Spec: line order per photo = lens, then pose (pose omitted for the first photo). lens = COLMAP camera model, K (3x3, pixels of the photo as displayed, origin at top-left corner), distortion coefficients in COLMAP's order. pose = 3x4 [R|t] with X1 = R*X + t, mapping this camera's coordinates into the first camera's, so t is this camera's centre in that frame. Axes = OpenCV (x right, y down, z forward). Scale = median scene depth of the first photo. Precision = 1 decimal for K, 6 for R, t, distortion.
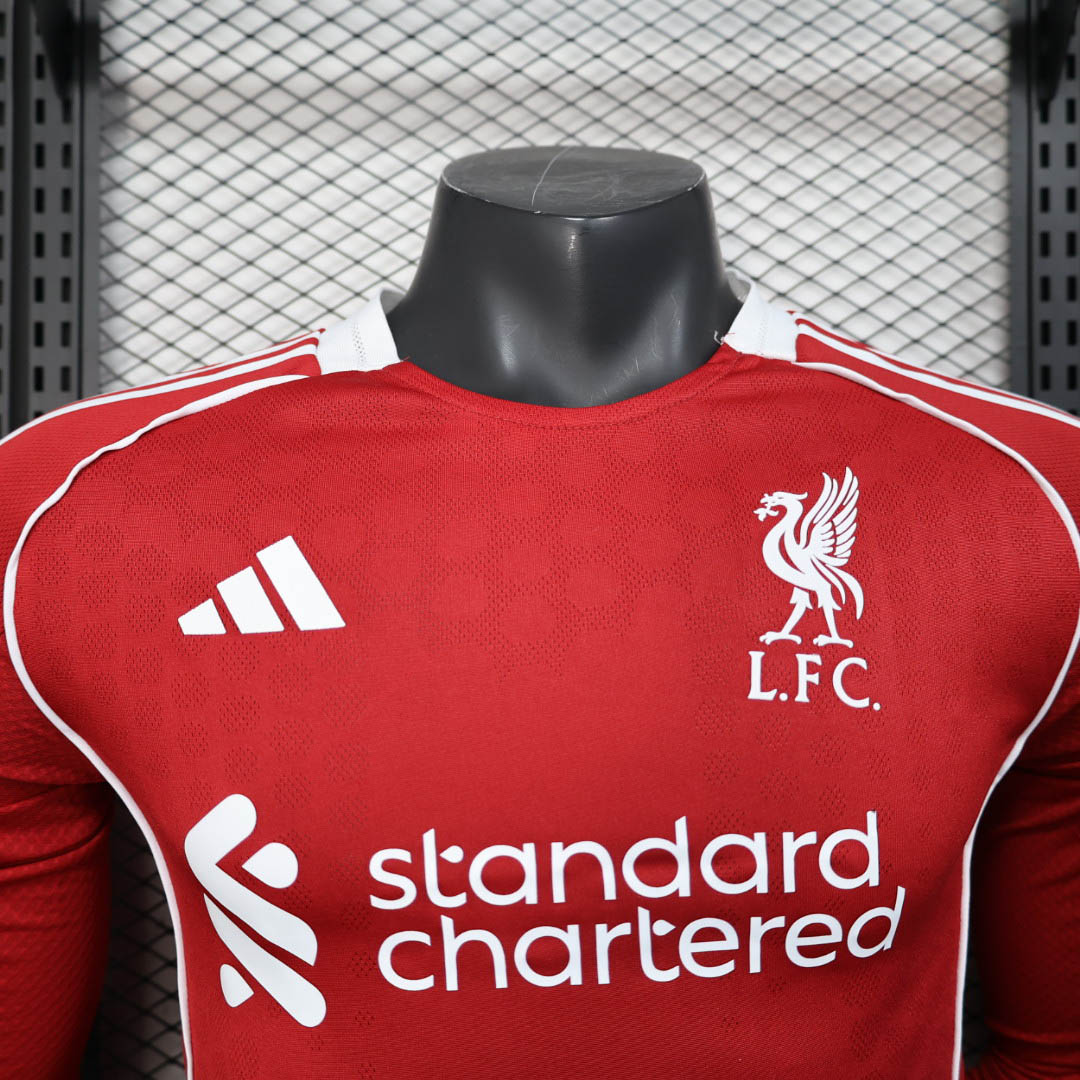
lens RADIAL K [[1129.2, 0, 540.0], [0, 1129.2, 540.0], [0, 0, 1]] dist [-0.000598, 0.000621]
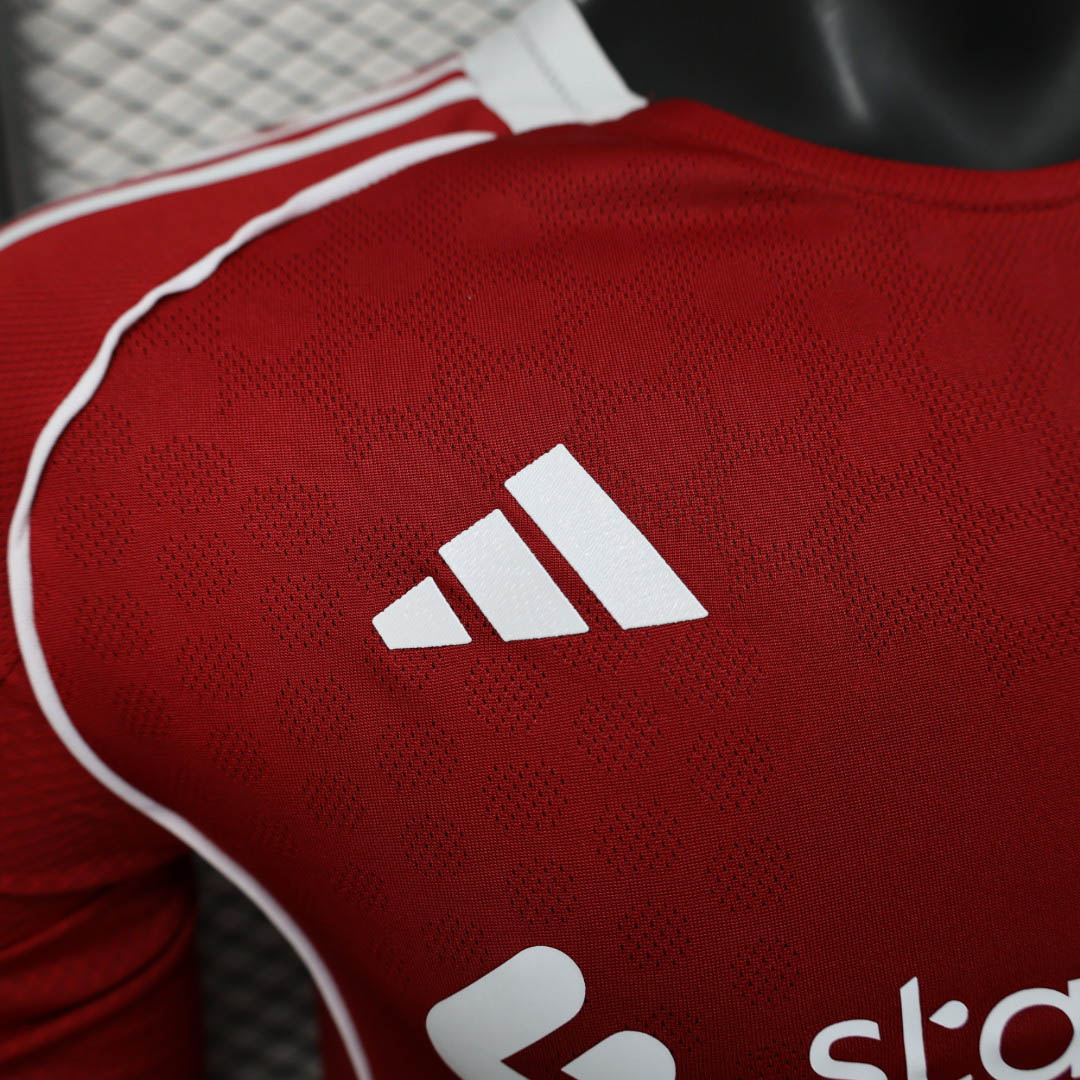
lens RADIAL K [[1129.2, 0, 540.0], [0, 1129.2, 540.0], [0, 0, 1]] dist [-0.000598, 0.000621]
pose [[0.992640, -0.074367, 0.095577, -0.288305], [0.055864, 0.981441, 0.183446, -0.057536], [-0.107445, -0.176757, 0.978372, 0.482551]]
